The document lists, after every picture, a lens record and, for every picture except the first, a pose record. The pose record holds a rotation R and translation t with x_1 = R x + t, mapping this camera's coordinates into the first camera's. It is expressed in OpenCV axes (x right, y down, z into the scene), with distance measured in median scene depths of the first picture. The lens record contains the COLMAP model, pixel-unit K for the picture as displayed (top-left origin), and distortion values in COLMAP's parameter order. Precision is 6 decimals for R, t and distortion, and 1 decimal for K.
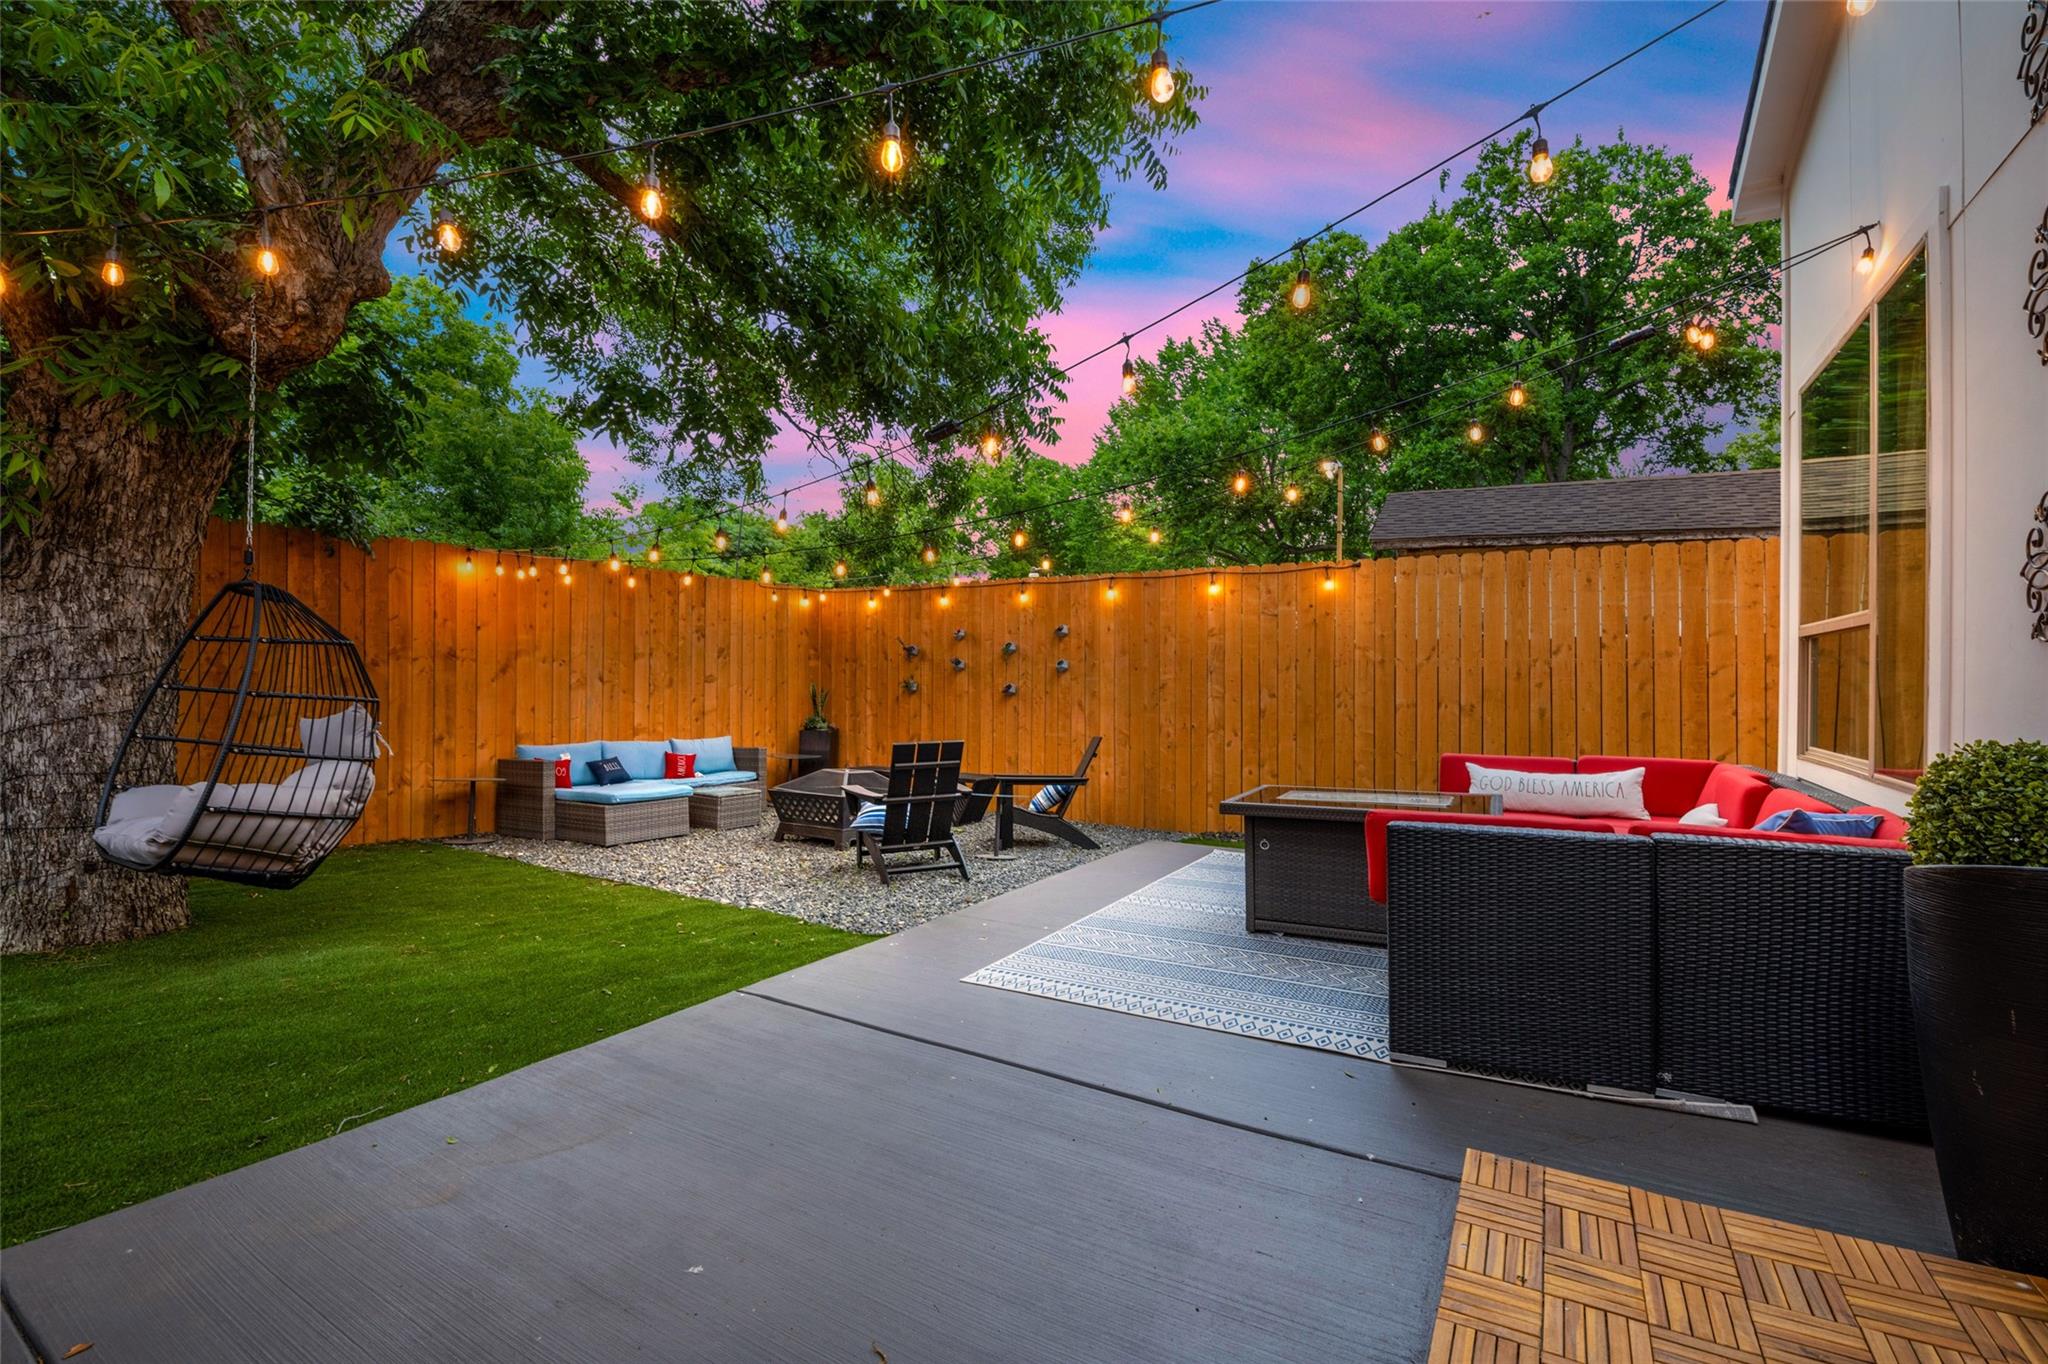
lens RADIAL K [[917.7, 0, 1021.4], [0, 917.7, 679.8], [0, 0, 1]] dist [0.000366, 0.000056]
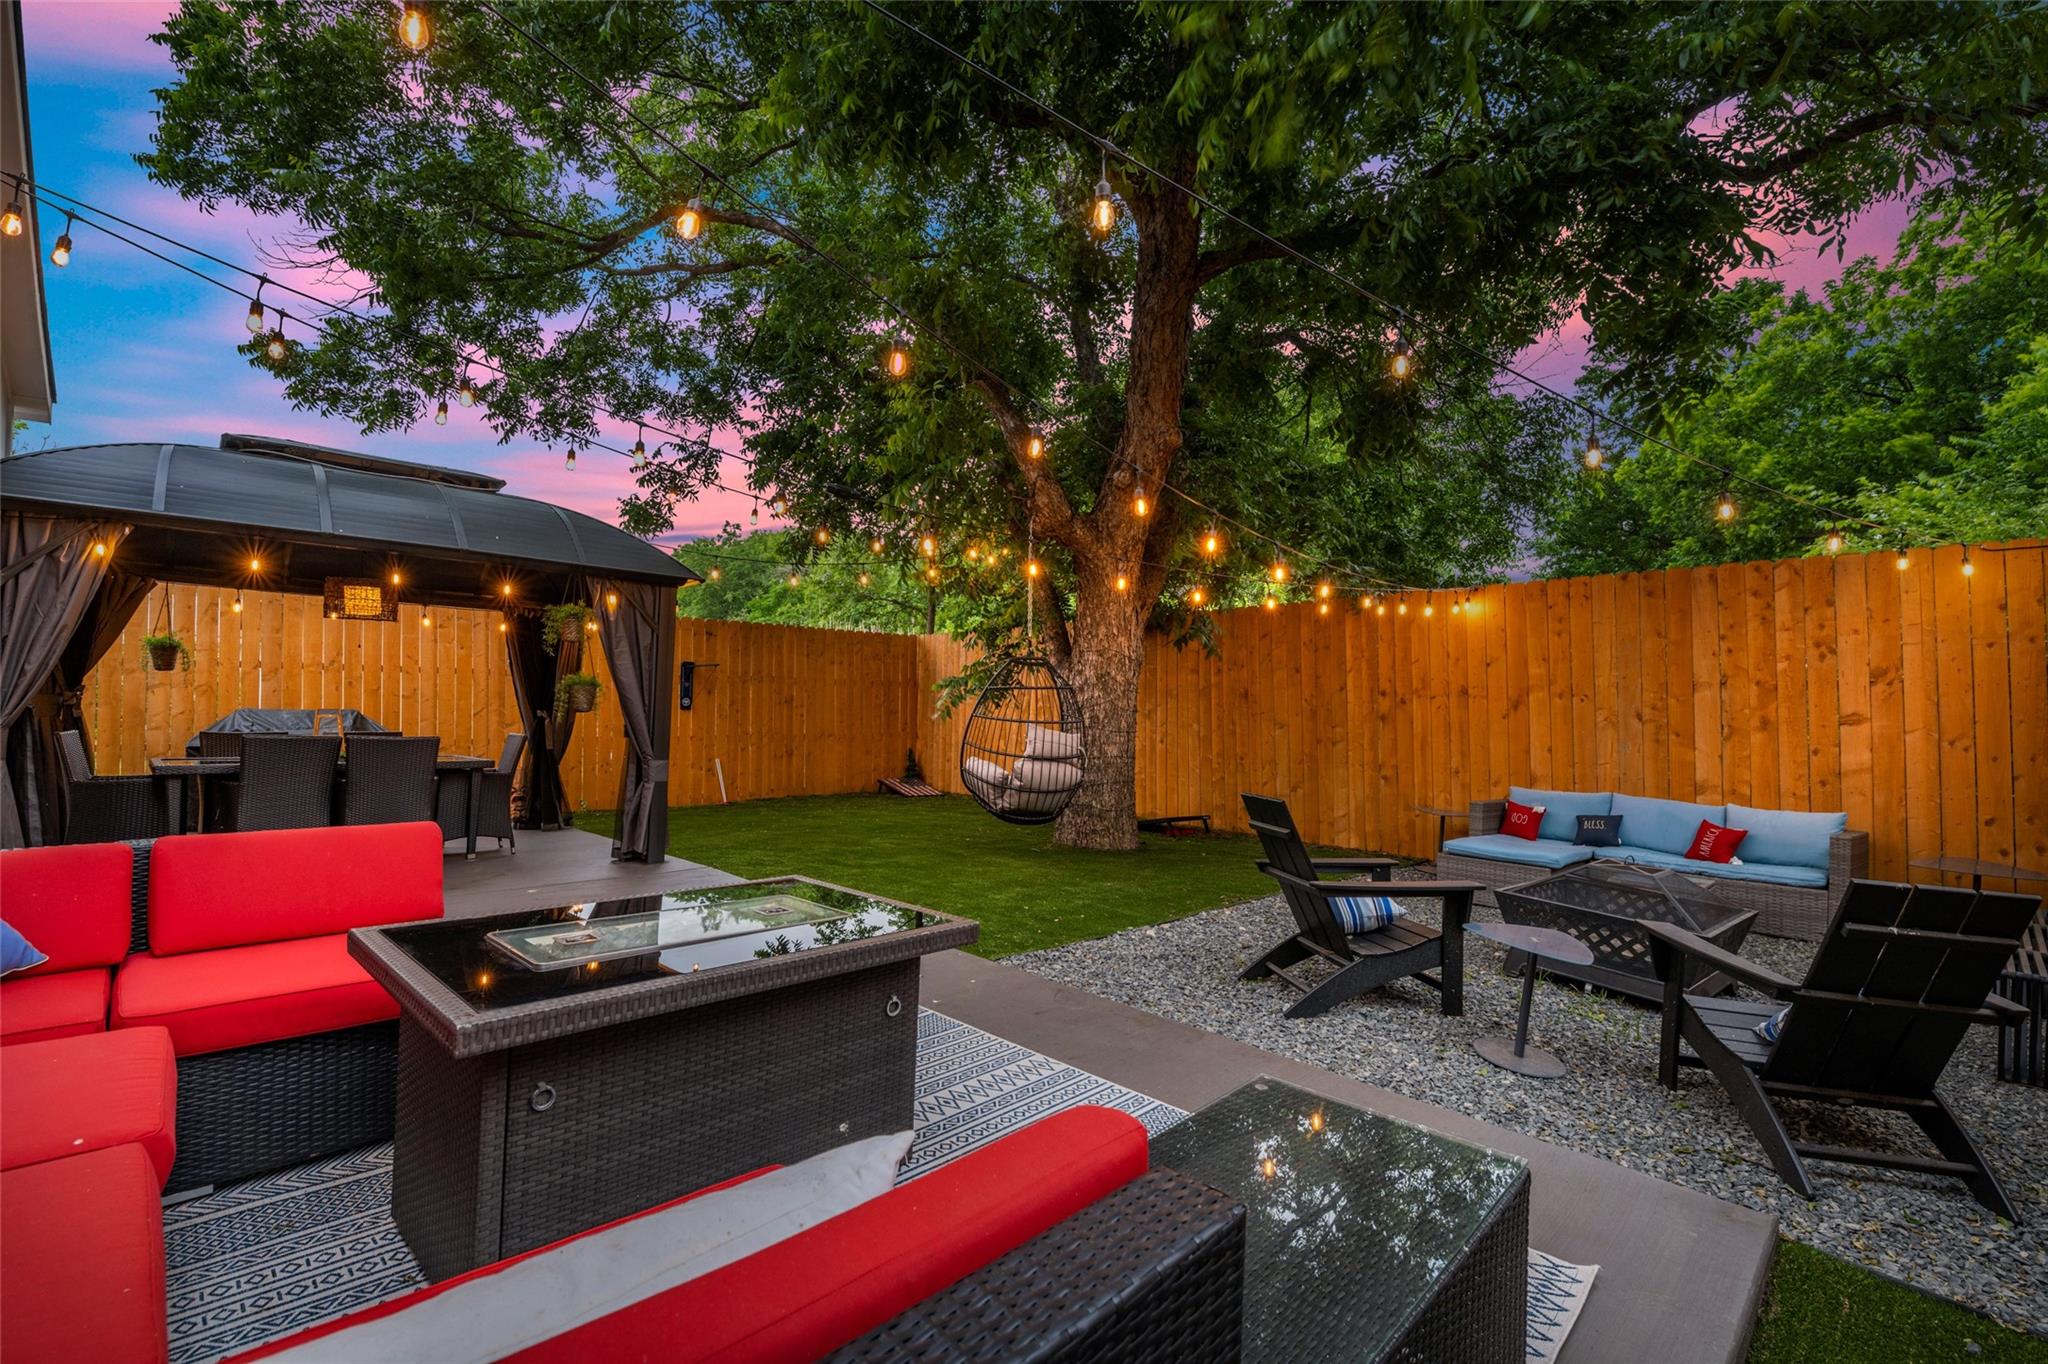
lens RADIAL K [[917.7, 0, 1017.3], [0, 917.7, 679.0], [0, 0, 1]] dist [0.000366, 0.000056]
pose [[-0.255149, -0.034973, -0.966269, 0.464740], [-0.012984, 0.999379, -0.032743, -0.001094], [0.966815, 0.004192, -0.255445, 0.700347]]
